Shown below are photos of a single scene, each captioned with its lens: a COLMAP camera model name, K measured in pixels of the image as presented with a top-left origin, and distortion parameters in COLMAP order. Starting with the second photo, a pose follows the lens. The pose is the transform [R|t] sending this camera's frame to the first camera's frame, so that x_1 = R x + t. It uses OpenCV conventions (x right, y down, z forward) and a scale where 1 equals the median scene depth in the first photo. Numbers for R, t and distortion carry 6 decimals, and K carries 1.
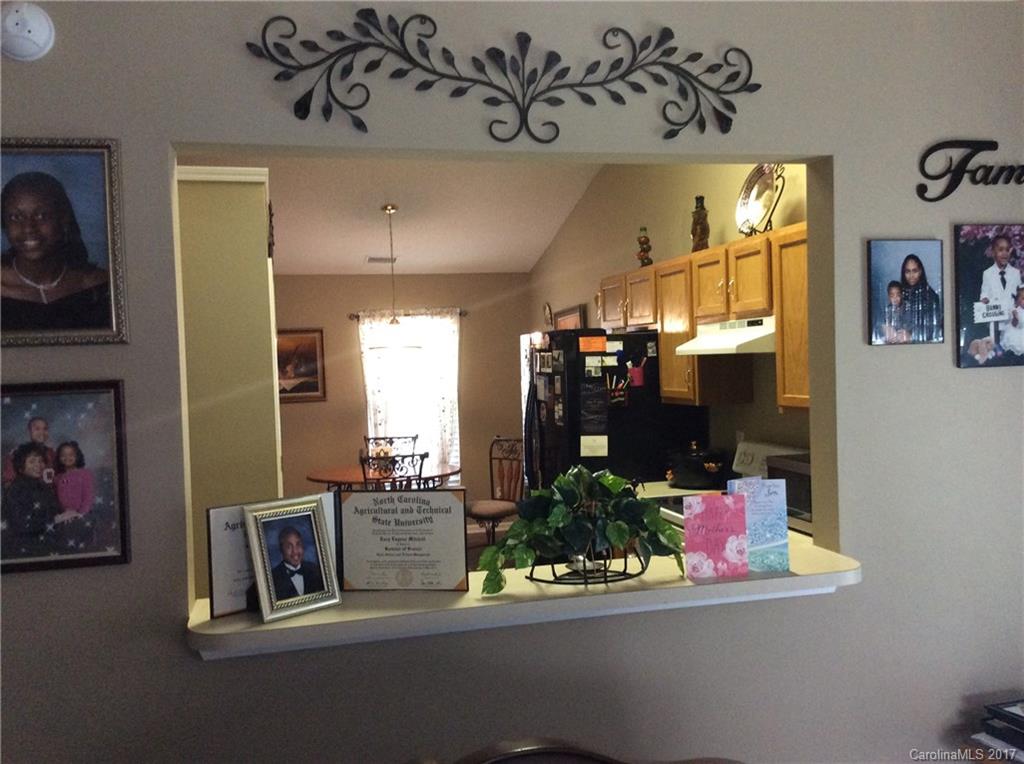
lens RADIAL K [[943.7, 0, 512.0], [0, 943.7, 382.0], [0, 0, 1]] dist [0.067111, -0.006765]
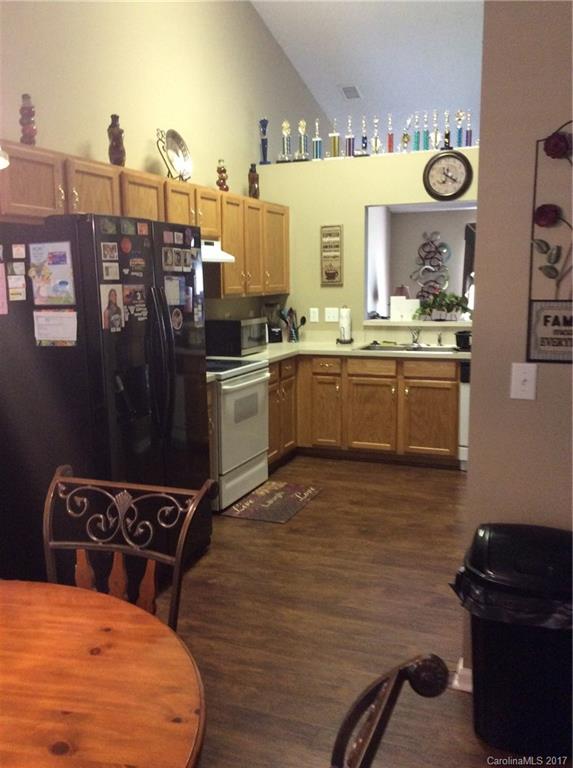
lens RADIAL K [[707.8, 0, 286.5], [0, 707.8, 384.0], [0, 0, 1]] dist [0.067111, -0.006765]
pose [[-0.815858, -0.041625, 0.576753, -0.271311], [0.055648, 0.987125, 0.149959, -0.000438], [-0.575569, 0.154440, -0.803037, 0.947356]]
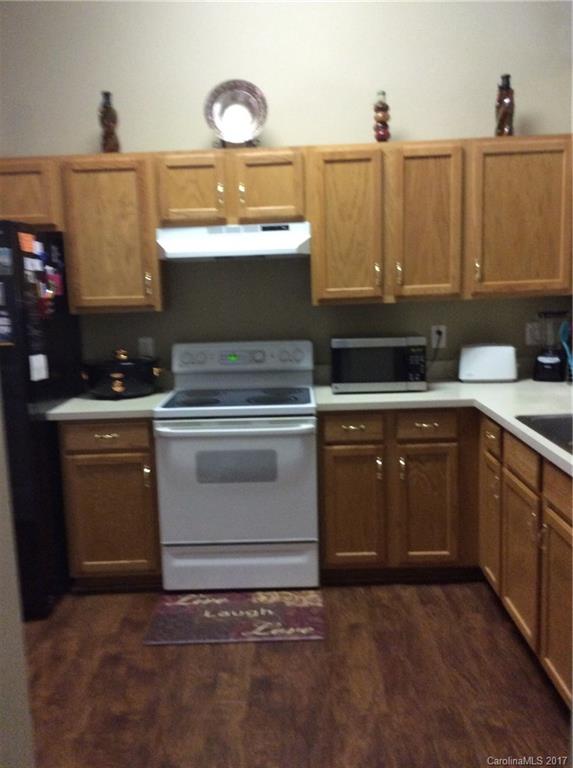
lens RADIAL K [[685.1, 0, 286.5], [0, 685.1, 384.0], [0, 0, 1]] dist [-0.010554, -0.008426]
pose [[0.258435, -0.110252, 0.959716, -0.266104], [0.046749, 0.993729, 0.101571, 0.019555], [-0.964897, 0.018616, 0.261969, 0.382689]]
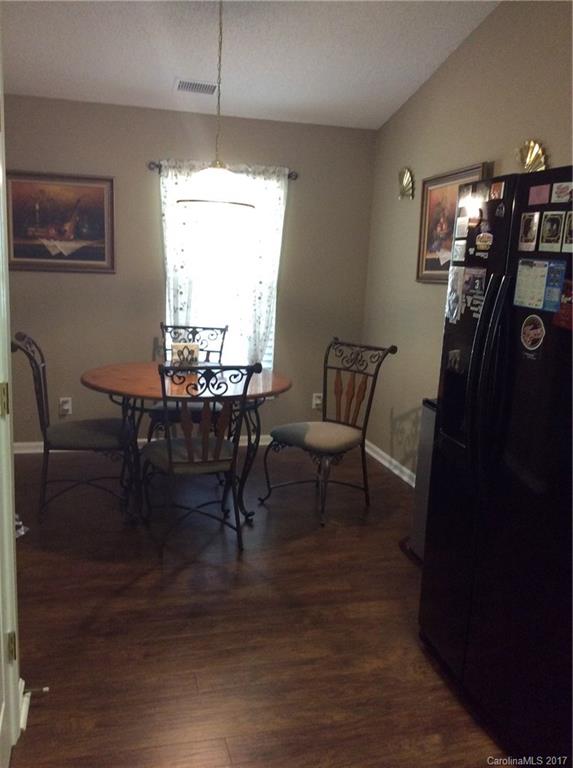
lens RADIAL K [[707.8, 0, 286.5], [0, 707.8, 384.0], [0, 0, 1]] dist [0.067111, -0.006765]
pose [[0.996330, 0.074449, 0.042225, -0.072385], [-0.080191, 0.984421, 0.156478, 0.006438], [-0.029917, -0.159290, 0.986778, 0.400496]]
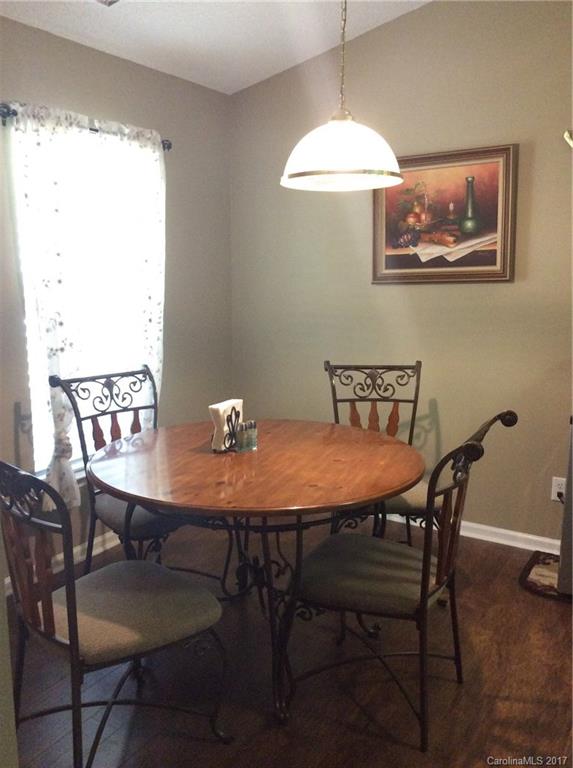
lens RADIAL K [[714.2, 0, 302.7], [0, 714.2, 381.6], [0, 0, 1]] dist [0.174845, -0.478042]
pose [[0.690405, -0.072979, 0.719733, -0.330484], [-0.012542, 0.993542, 0.112773, 0.017976], [-0.723314, -0.086886, 0.685031, 0.664061]]
